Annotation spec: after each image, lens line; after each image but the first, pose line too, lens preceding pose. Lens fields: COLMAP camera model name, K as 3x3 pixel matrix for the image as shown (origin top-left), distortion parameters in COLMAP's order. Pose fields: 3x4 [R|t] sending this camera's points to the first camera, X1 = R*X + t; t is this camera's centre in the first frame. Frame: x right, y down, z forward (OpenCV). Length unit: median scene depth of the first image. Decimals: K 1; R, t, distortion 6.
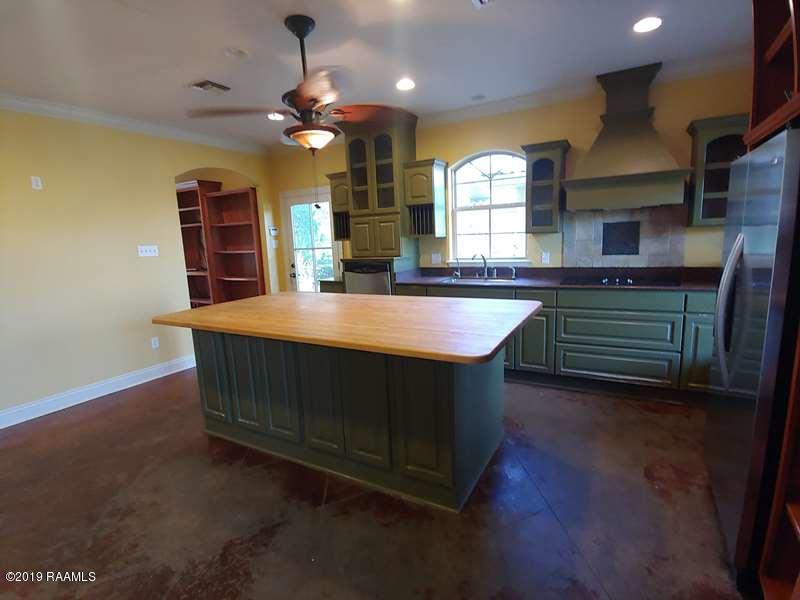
lens RADIAL K [[401.4, 0, 399.6], [0, 401.4, 298.7], [0, 0, 1]] dist [-0.000329, -0.000583]
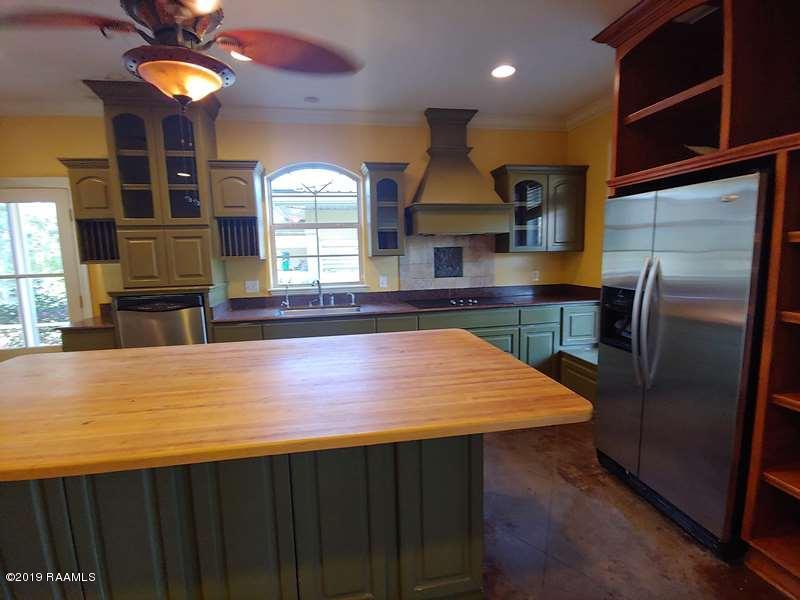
lens RADIAL K [[401.4, 0, 399.6], [0, 401.4, 298.7], [0, 0, 1]] dist [-0.000329, -0.000583]
pose [[0.767936, -0.053656, 0.638275, -0.210841], [0.090776, 0.995544, -0.025528, -0.031706], [-0.634061, 0.077544, 0.769385, 0.225608]]
